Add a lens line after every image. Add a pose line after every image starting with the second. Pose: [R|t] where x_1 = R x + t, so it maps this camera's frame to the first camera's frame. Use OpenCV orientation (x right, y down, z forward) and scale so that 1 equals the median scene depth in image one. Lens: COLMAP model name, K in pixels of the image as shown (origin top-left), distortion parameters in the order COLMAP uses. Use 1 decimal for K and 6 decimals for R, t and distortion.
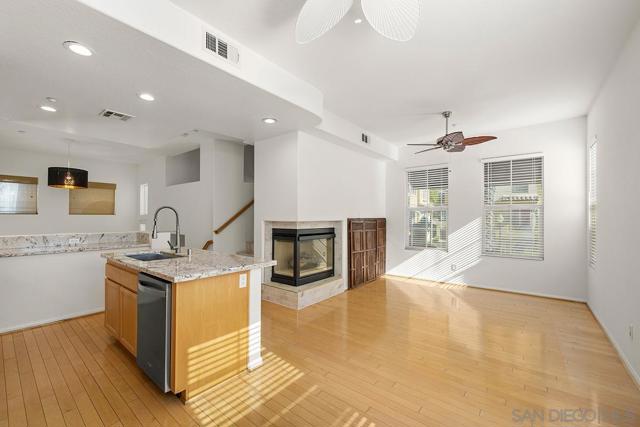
lens RADIAL K [[264.1, 0, 320.0], [0, 264.1, 213.5], [0, 0, 1]] dist [0.001015, 0.000051]
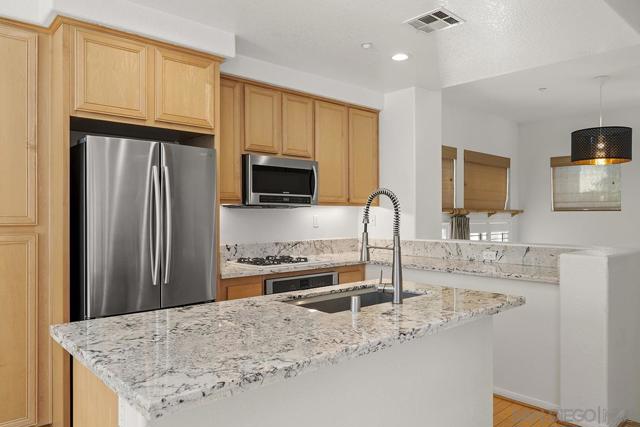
lens RADIAL K [[453.6, 0, 318.9], [0, 453.6, 213.5], [0, 0, 1]] dist [-0.001369, -0.000441]
pose [[-0.154763, -0.005448, -0.987937, 0.108525], [0.014647, 0.999862, -0.007808, 0.010119], [0.987843, -0.015678, -0.154662, 0.636517]]
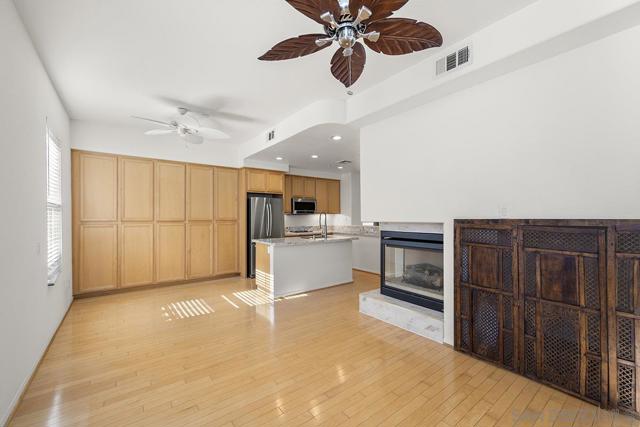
lens RADIAL K [[264.1, 0, 320.0], [0, 264.1, 213.5], [0, 0, 1]] dist [0.001015, 0.000051]
pose [[-0.236516, -0.013064, -0.971540, 0.732057], [0.016060, 0.999720, -0.017353, 0.011850], [0.971495, -0.019707, -0.236240, 0.881355]]
